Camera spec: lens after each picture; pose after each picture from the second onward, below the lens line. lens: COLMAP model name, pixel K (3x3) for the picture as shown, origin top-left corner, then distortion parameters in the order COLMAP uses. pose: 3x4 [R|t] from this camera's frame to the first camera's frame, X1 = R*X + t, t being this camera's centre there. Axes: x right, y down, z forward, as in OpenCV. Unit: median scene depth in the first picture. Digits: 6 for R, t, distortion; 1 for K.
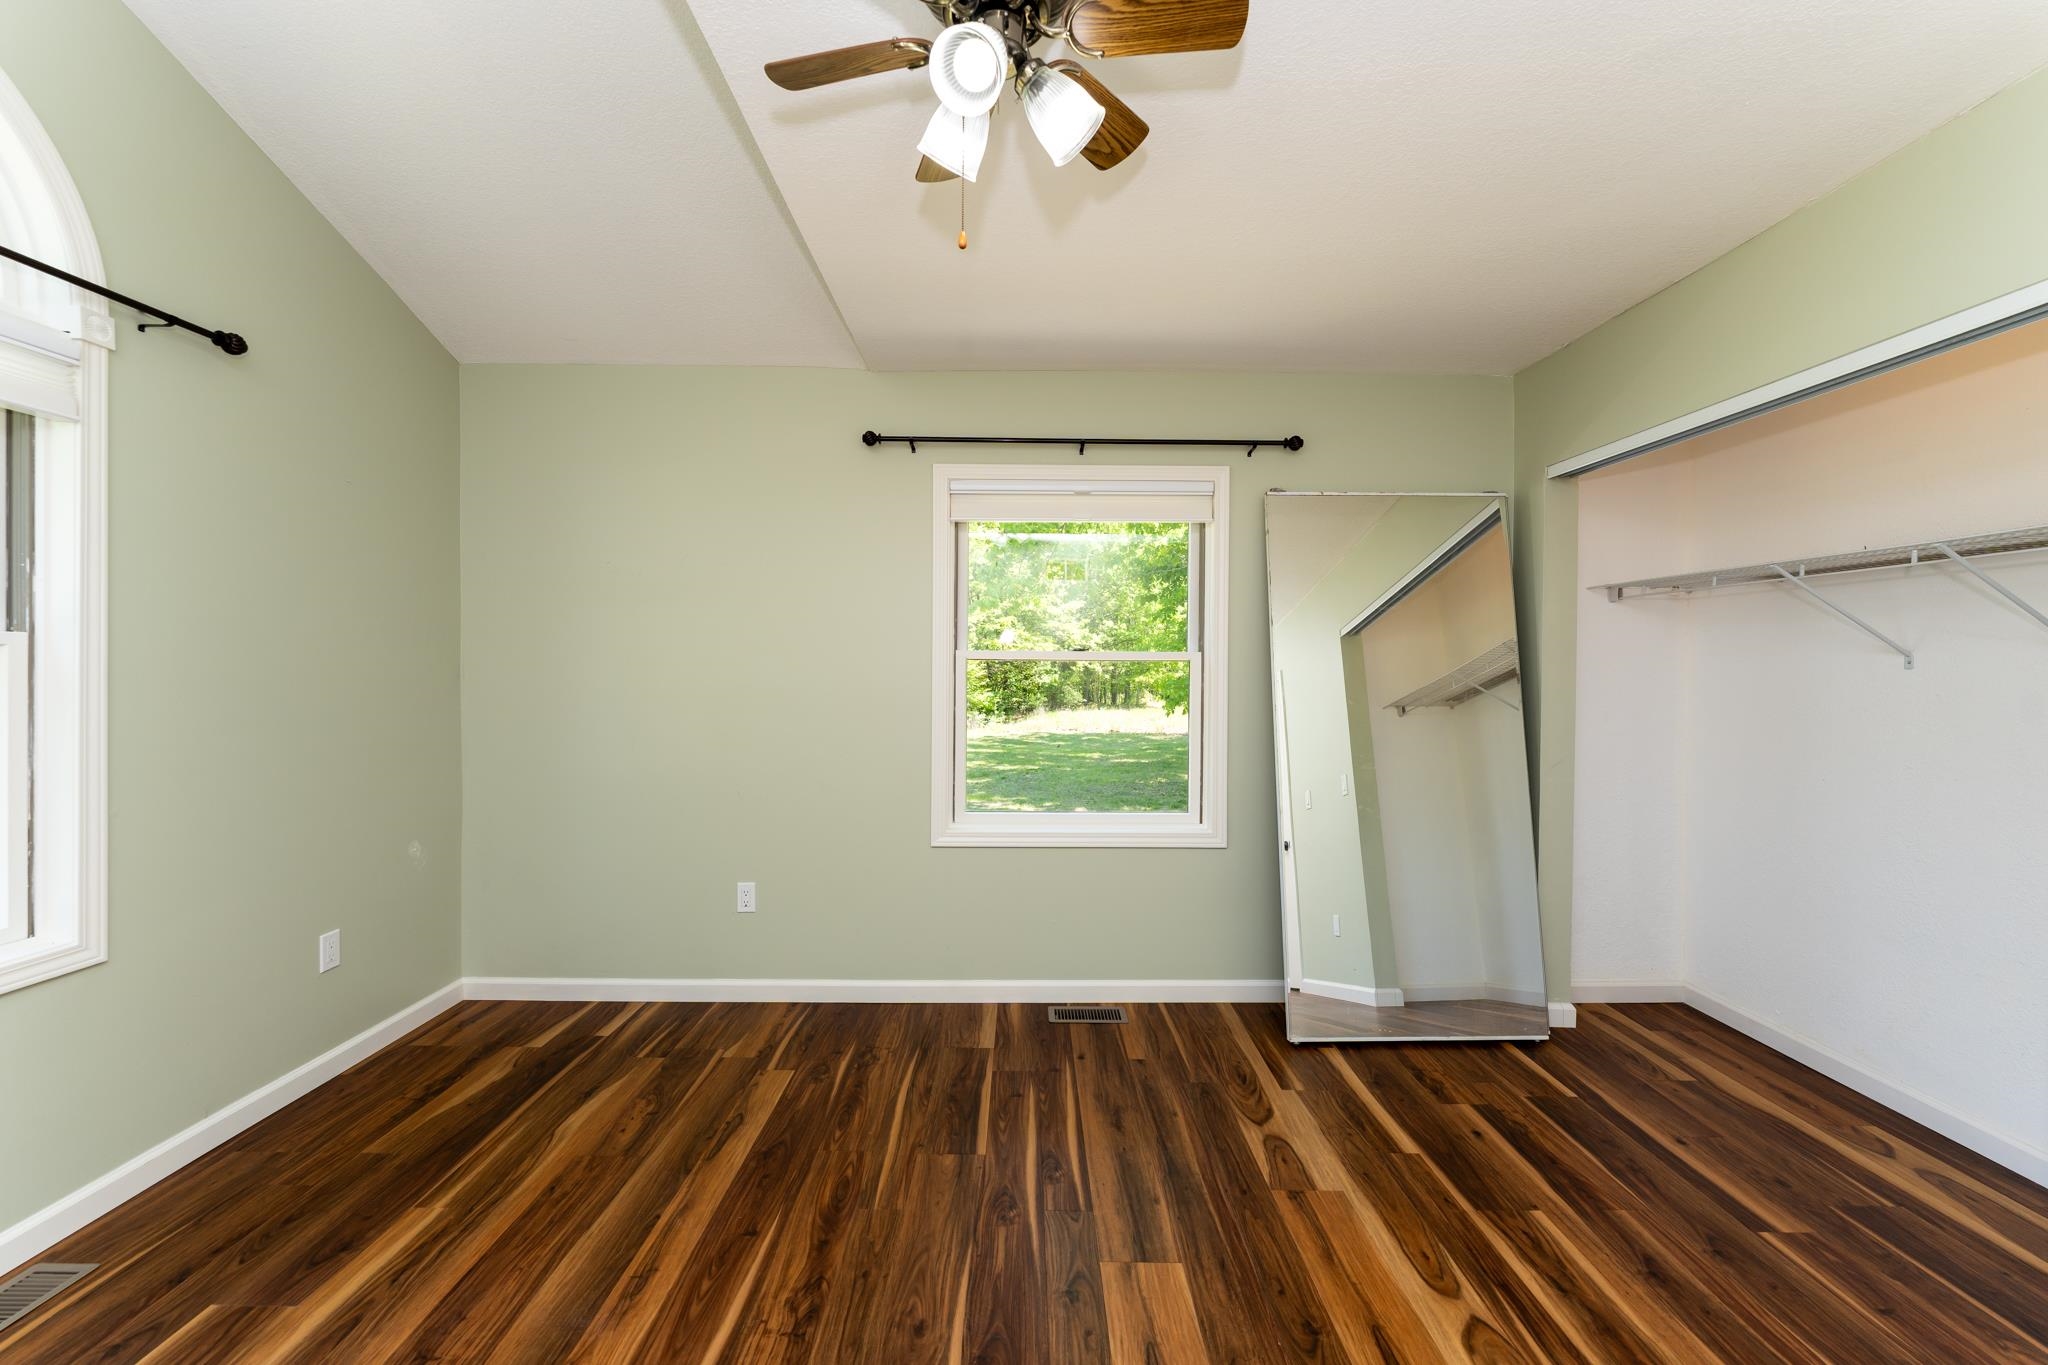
lens RADIAL K [[827.3, 0, 1023.3], [0, 827.3, 669.1], [0, 0, 1]] dist [-0.001154, 0.000073]
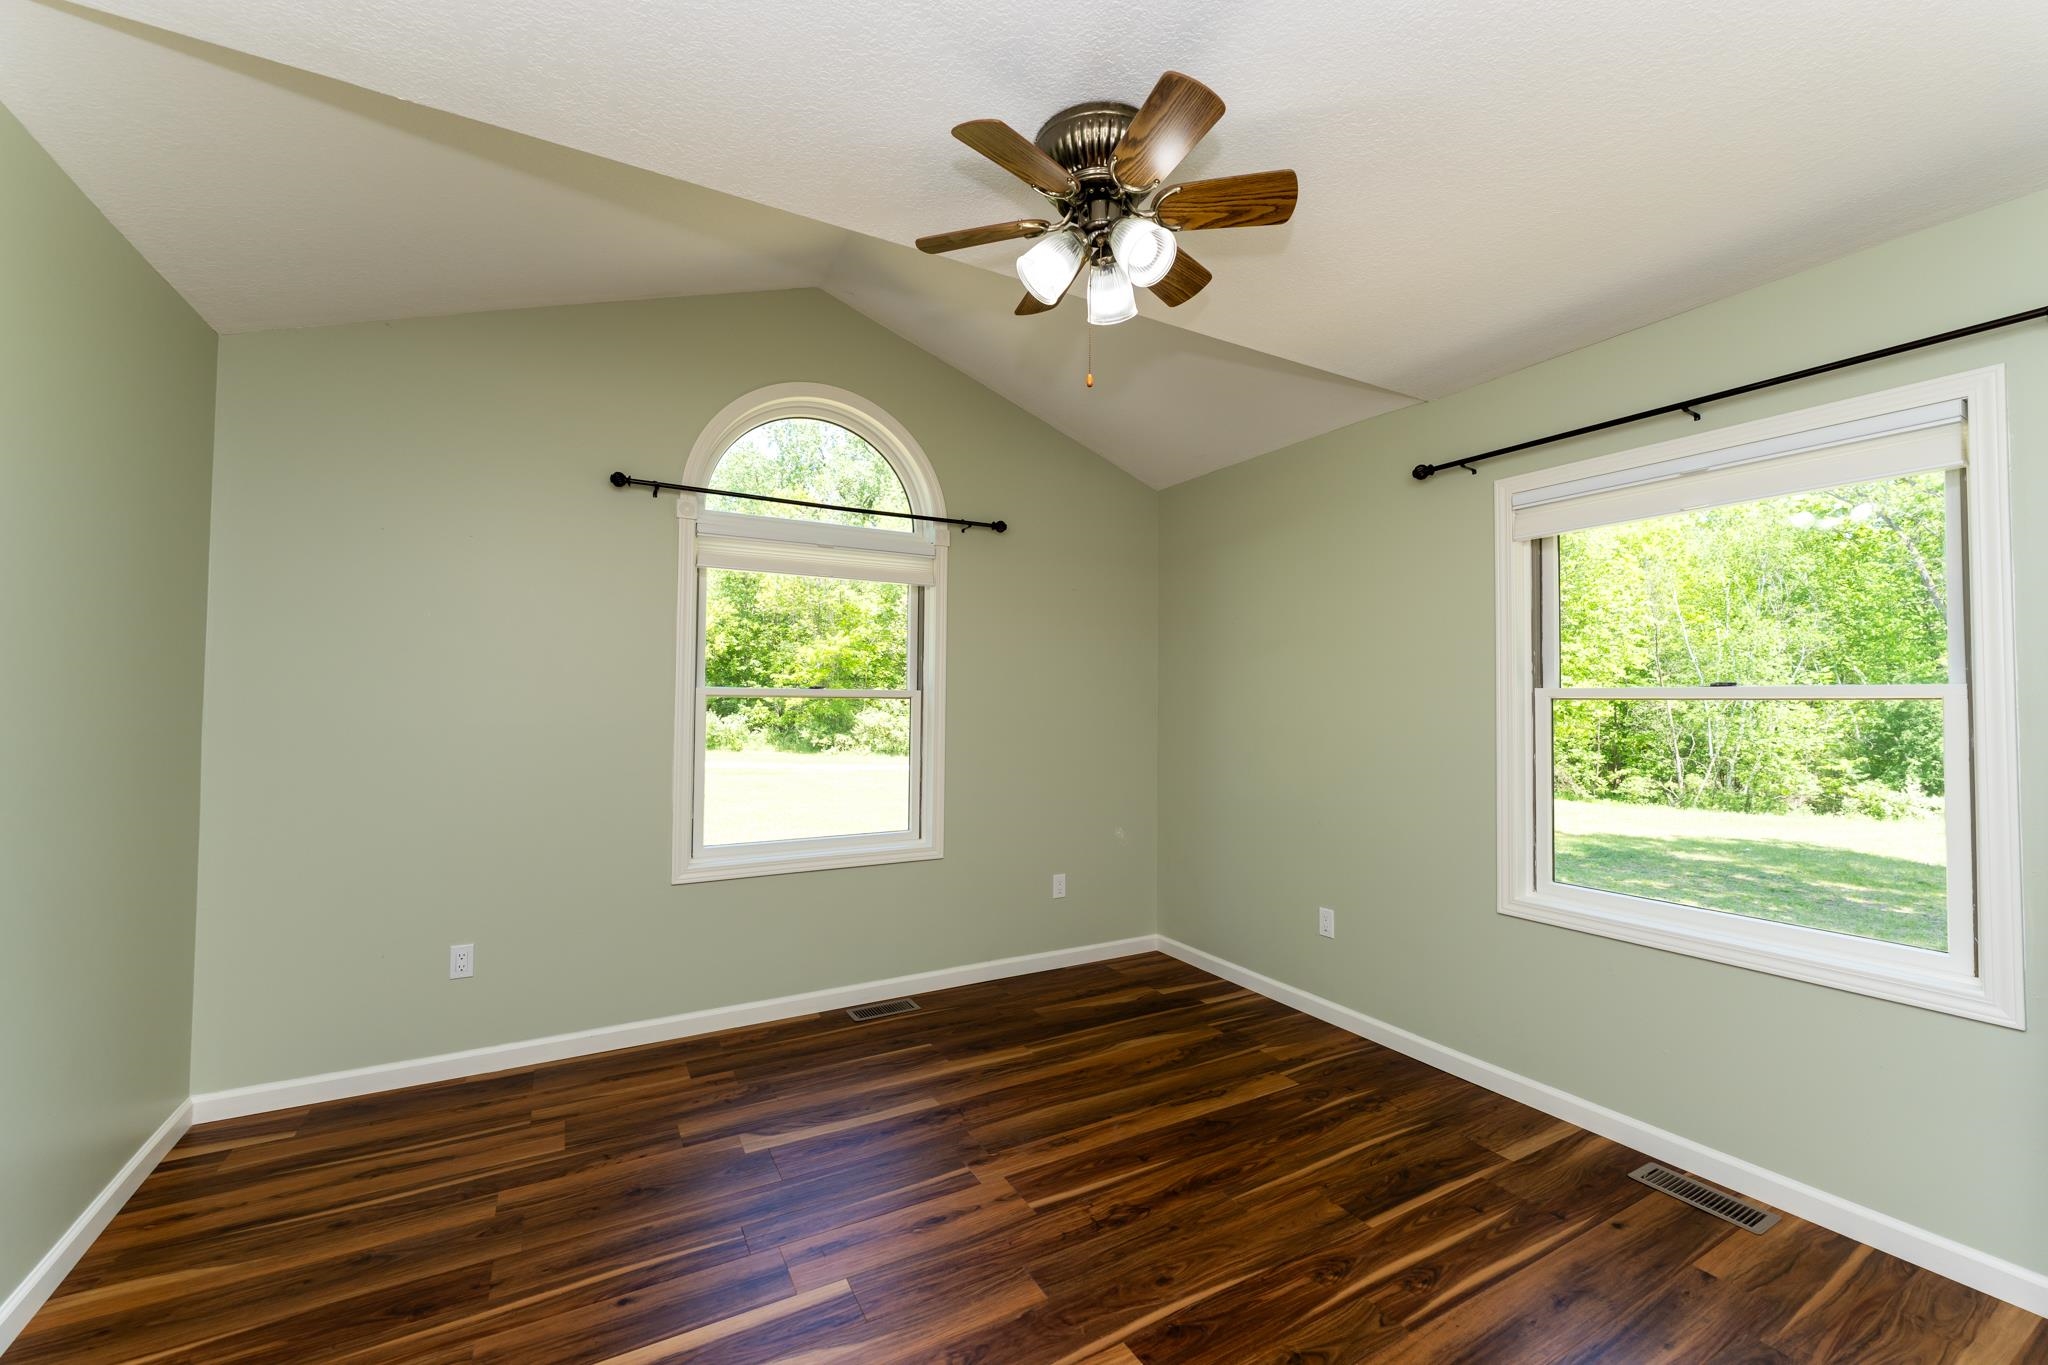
lens RADIAL K [[827.3, 0, 1019.1], [0, 827.3, 676.1], [0, 0, 1]] dist [-0.001154, 0.000073]
pose [[0.485495, -0.029322, -0.873748, 0.574464], [-0.004198, 0.999348, -0.035870, -0.005250], [0.874229, 0.021083, 0.485055, 0.170311]]
